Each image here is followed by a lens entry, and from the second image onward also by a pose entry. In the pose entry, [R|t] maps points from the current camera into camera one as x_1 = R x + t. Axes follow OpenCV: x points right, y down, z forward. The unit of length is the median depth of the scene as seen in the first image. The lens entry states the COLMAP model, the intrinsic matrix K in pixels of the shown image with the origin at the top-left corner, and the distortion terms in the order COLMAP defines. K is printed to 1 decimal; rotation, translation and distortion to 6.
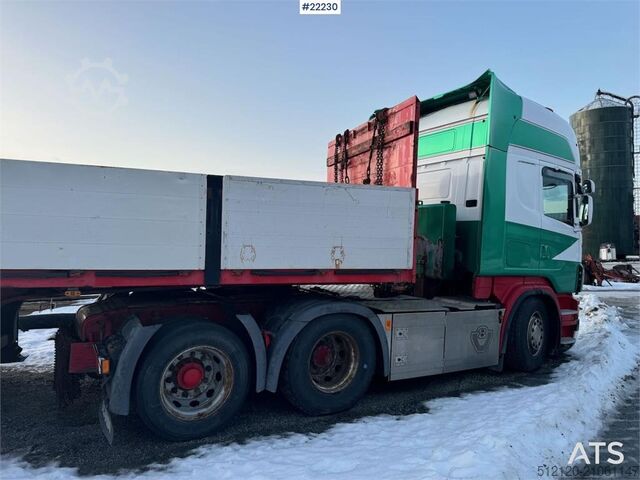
lens RADIAL K [[449.9, 0, 320.0], [0, 449.9, 240.0], [0, 0, 1]] dist [0.068274, -0.082439]
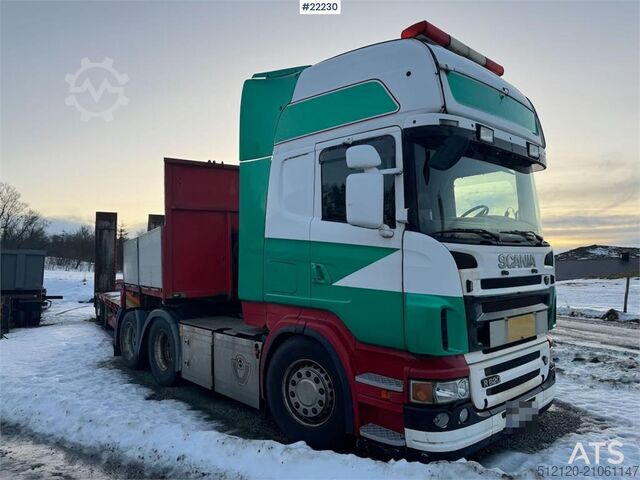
lens RADIAL K [[449.9, 0, 320.0], [0, 449.9, 240.0], [0, 0, 1]] dist [0.068274, -0.082439]
pose [[0.186378, -0.086740, -0.978642, 1.581940], [0.013352, 0.996227, -0.085756, 0.045768], [0.982387, 0.002916, 0.186833, 1.199719]]
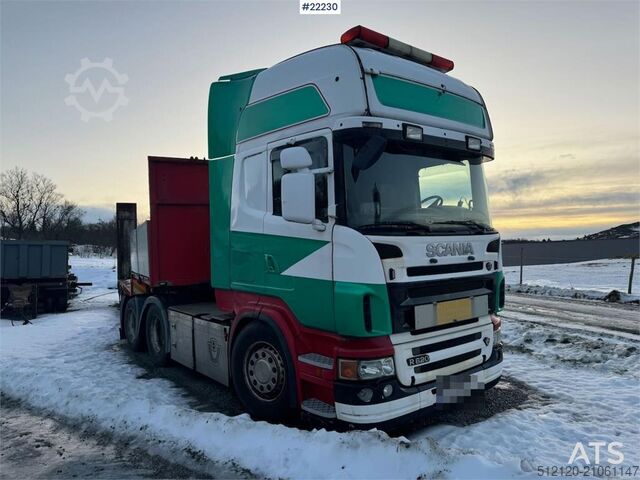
lens RADIAL K [[447.7, 0, 320.0], [0, 447.7, 240.0], [0, 0, 1]] dist [0.081855, -0.104737]
pose [[0.123764, -0.053822, -0.990851, 1.684713], [0.028309, 0.998313, -0.050692, 0.035990], [0.991908, -0.021777, 0.125079, 1.354697]]
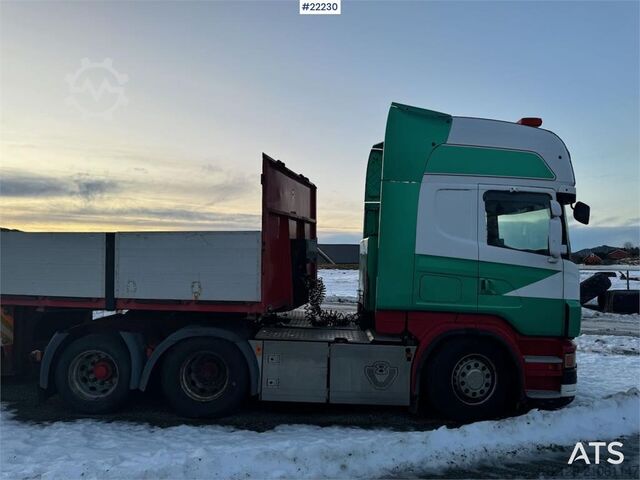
lens RADIAL K [[449.9, 0, 320.0], [0, 449.9, 240.0], [0, 0, 1]] dist [0.068274, -0.082439]
pose [[0.846991, -0.035039, -0.530451, 0.943212], [0.010861, 0.998758, -0.048631, -0.034597], [0.531496, 0.035428, 0.846320, 0.108476]]
